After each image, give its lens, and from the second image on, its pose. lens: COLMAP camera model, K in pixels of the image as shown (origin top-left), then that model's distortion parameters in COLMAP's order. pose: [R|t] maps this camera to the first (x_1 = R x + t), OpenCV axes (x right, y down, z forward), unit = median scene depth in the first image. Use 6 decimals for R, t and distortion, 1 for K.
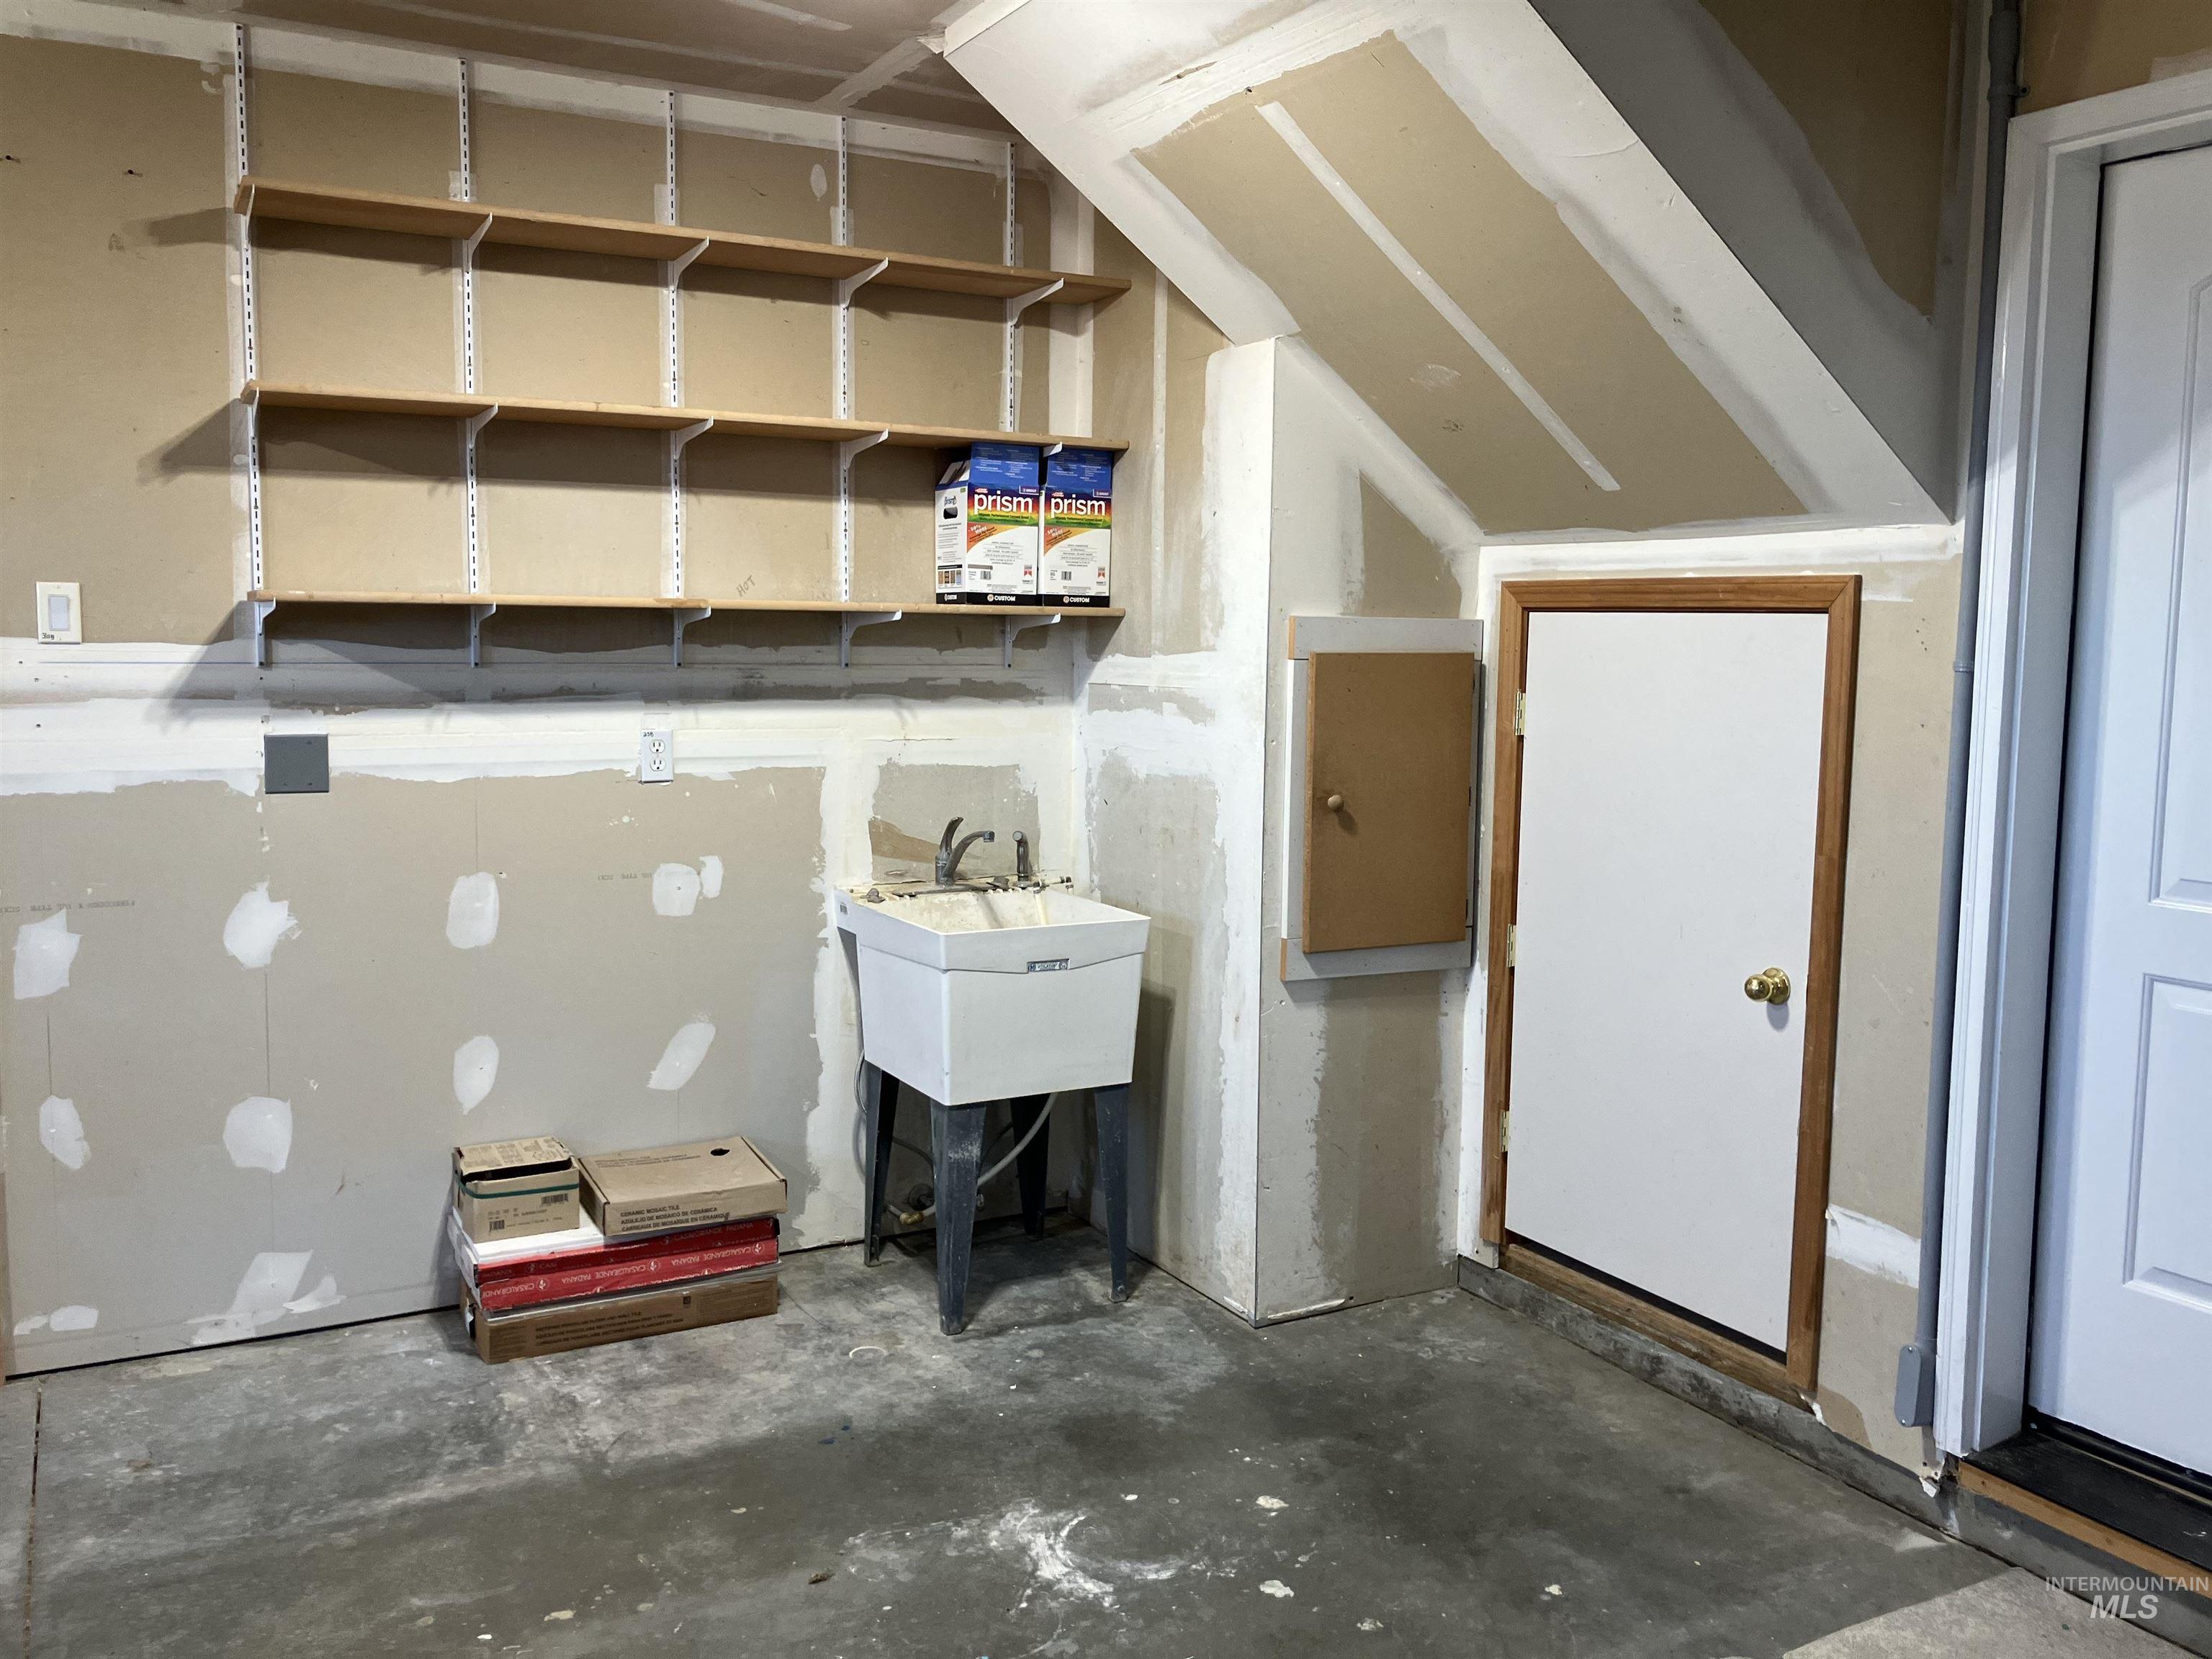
lens RADIAL K [[1856.0, 0, 1097.1], [0, 1856.0, 791.4], [0, 0, 1]] dist [0.011681, -0.009737]
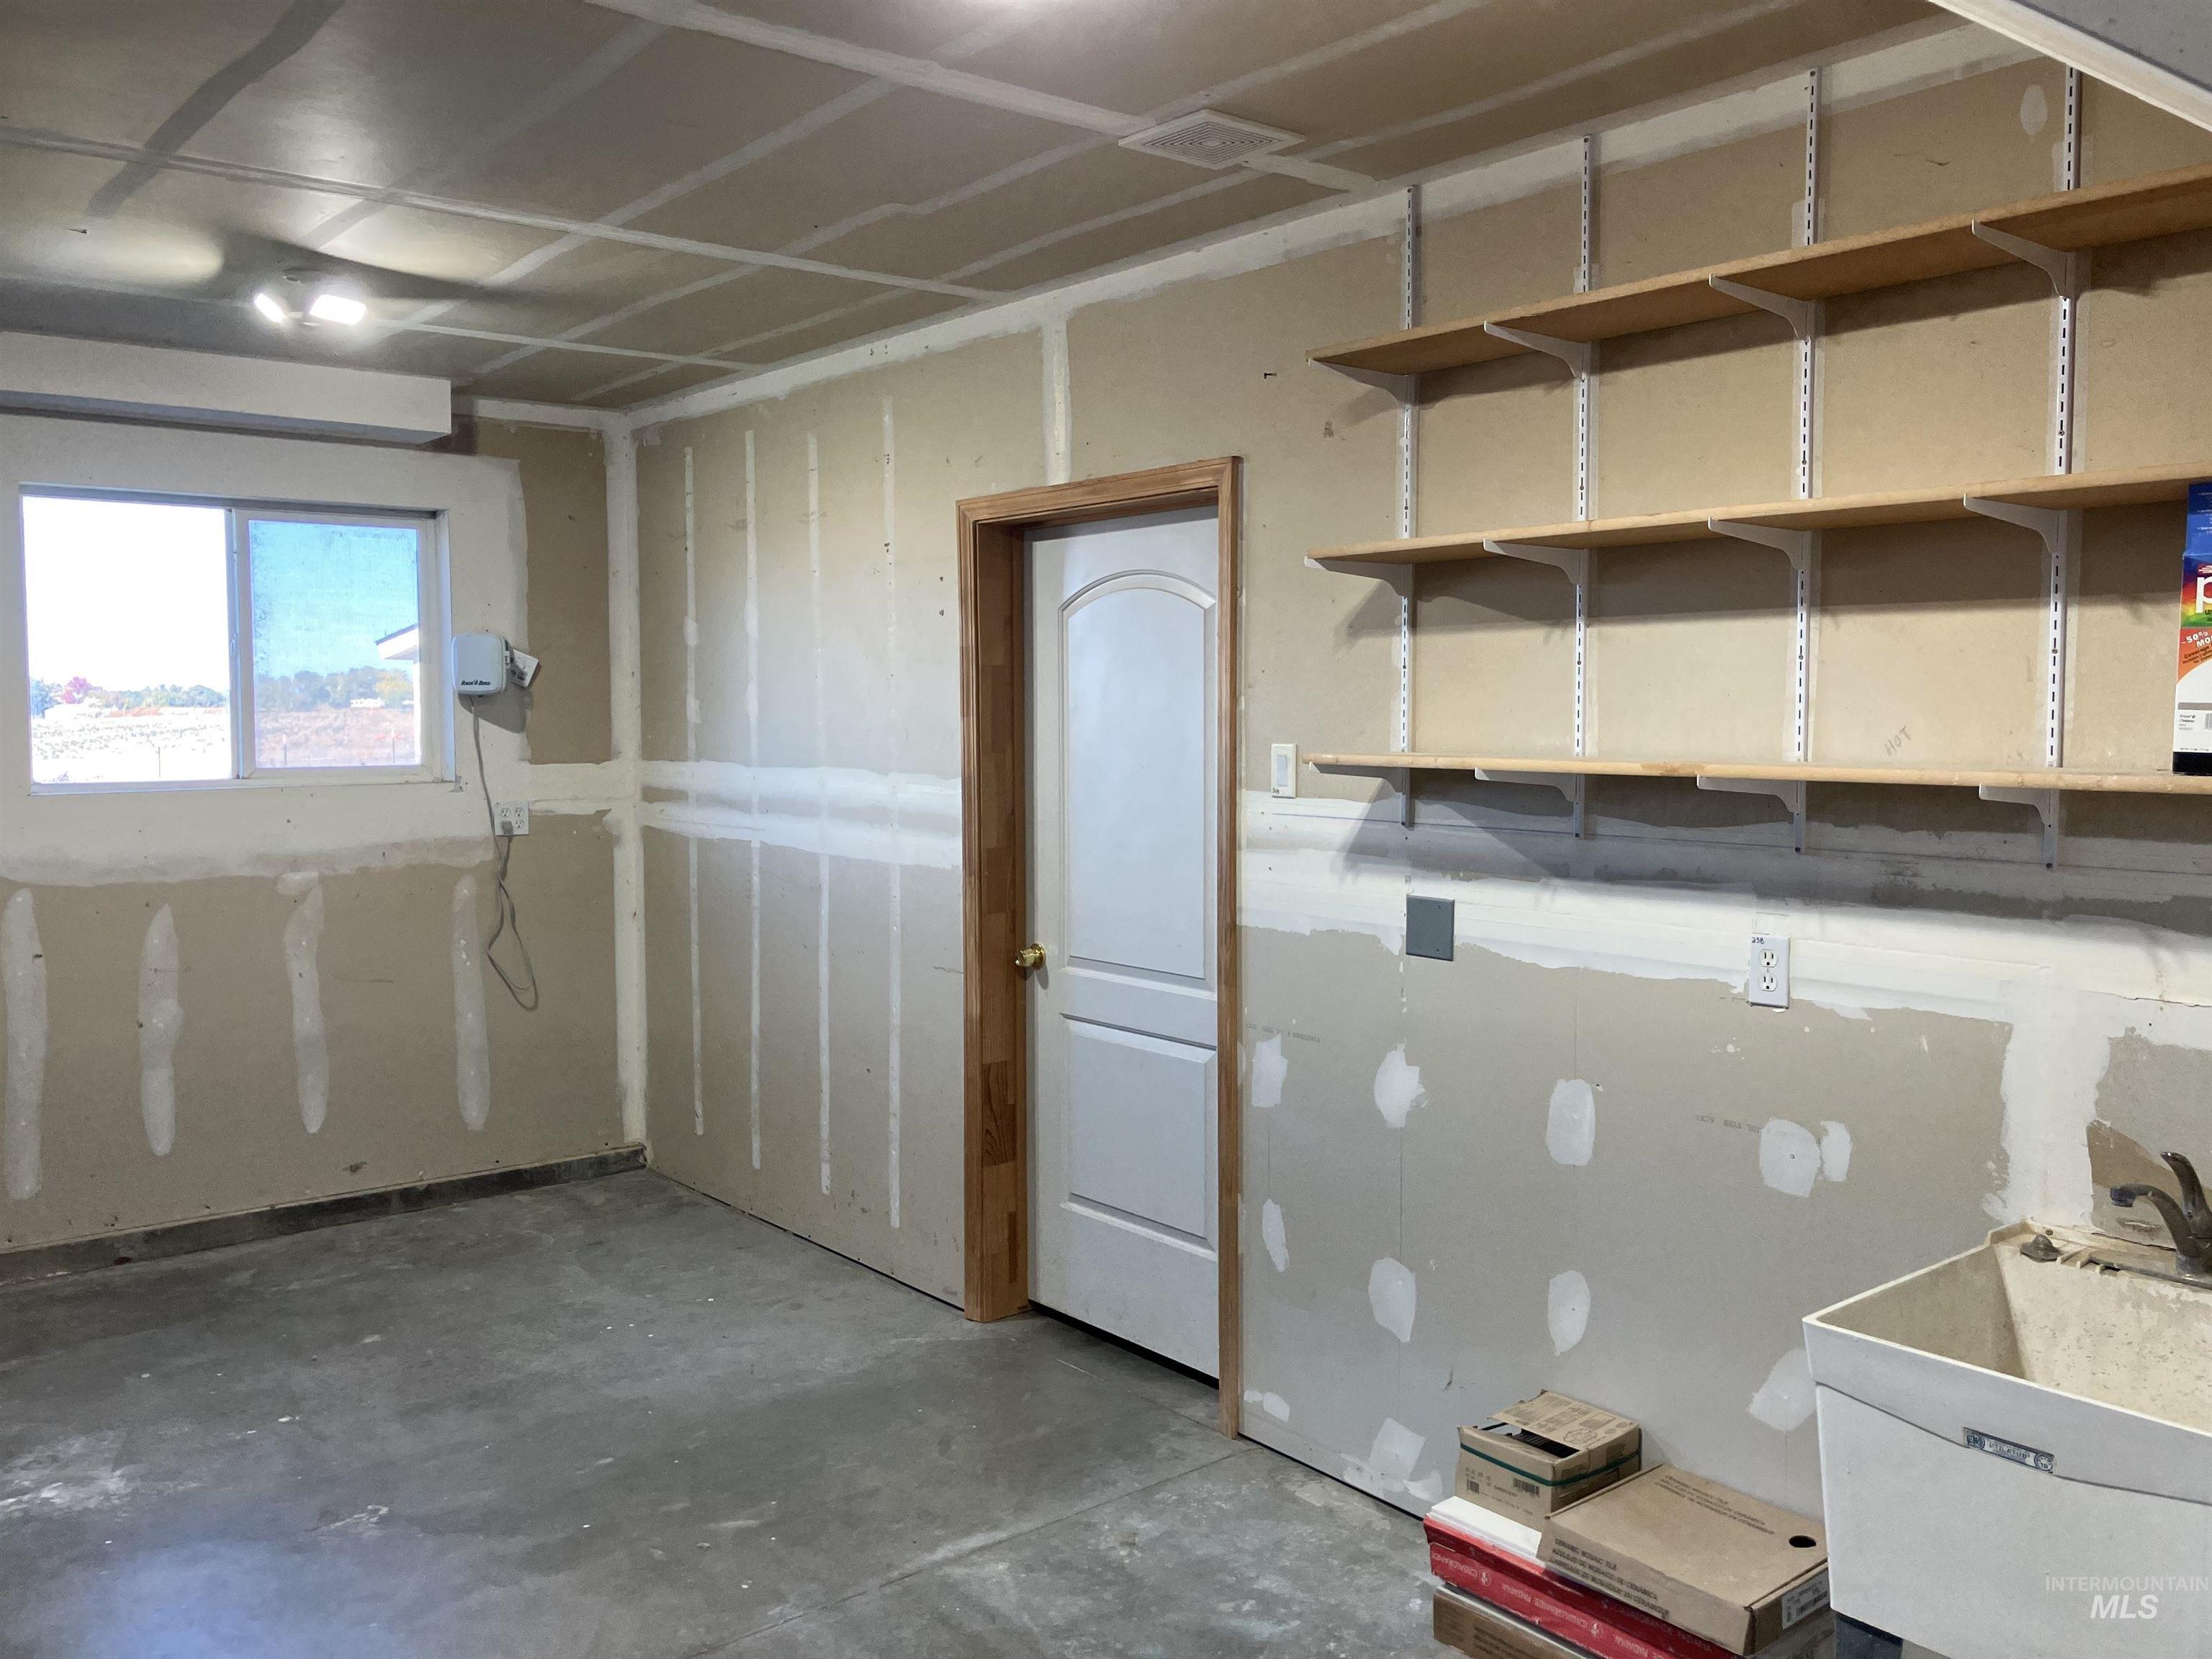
lens RADIAL K [[1832.8, 0, 1111.2], [0, 1832.8, 804.0], [0, 0, 1]] dist [0.047532, -0.049295]
pose [[0.177200, 0.039892, -0.983366, 0.467102], [-0.086162, 0.995971, 0.024878, -0.086546], [0.980396, 0.080320, 0.179923, 0.645877]]
